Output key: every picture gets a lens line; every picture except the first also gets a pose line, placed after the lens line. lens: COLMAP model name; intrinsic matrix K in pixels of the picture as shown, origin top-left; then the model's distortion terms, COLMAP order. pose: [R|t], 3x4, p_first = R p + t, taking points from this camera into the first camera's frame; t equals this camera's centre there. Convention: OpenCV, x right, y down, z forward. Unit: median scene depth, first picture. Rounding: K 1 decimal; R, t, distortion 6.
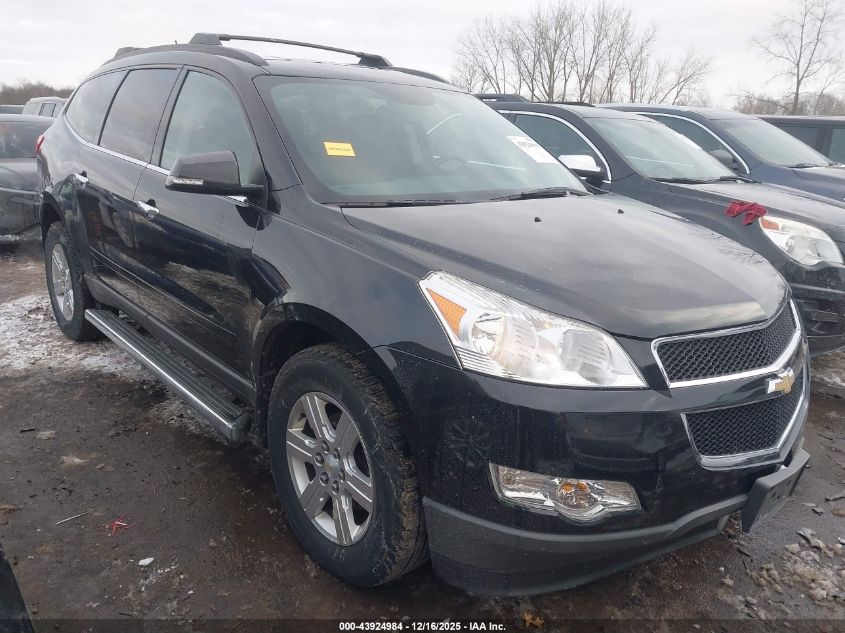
lens RADIAL K [[605.6, 0, 422.5], [0, 605.6, 316.5], [0, 0, 1]] dist [0.055482, -0.058030]
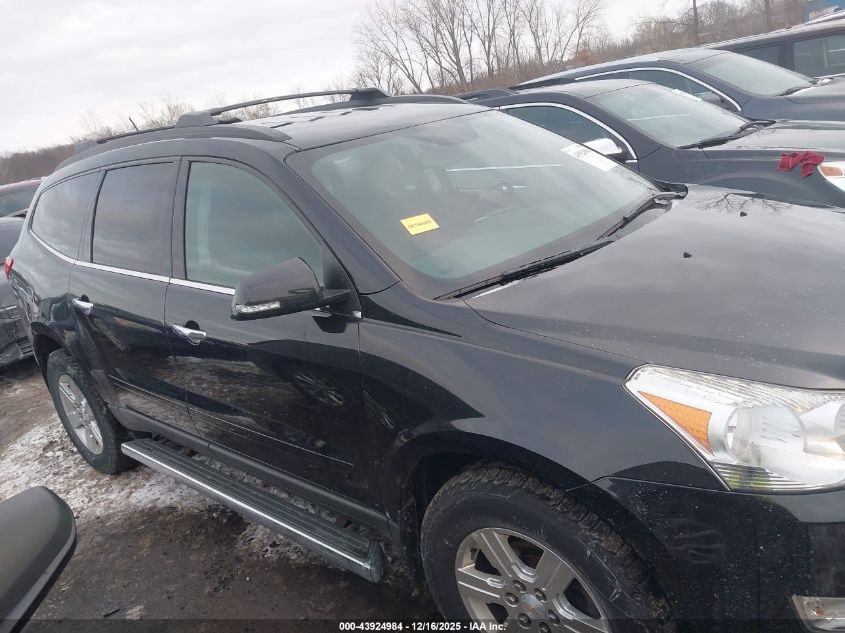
lens RADIAL K [[605.6, 0, 422.5], [0, 605.6, 316.5], [0, 0, 1]] dist [0.055482, -0.058030]
pose [[0.968028, -0.245851, 0.049795, -0.147937], [0.244929, 0.969245, 0.023941, -0.120813], [-0.054149, -0.010979, 0.998472, 0.110648]]
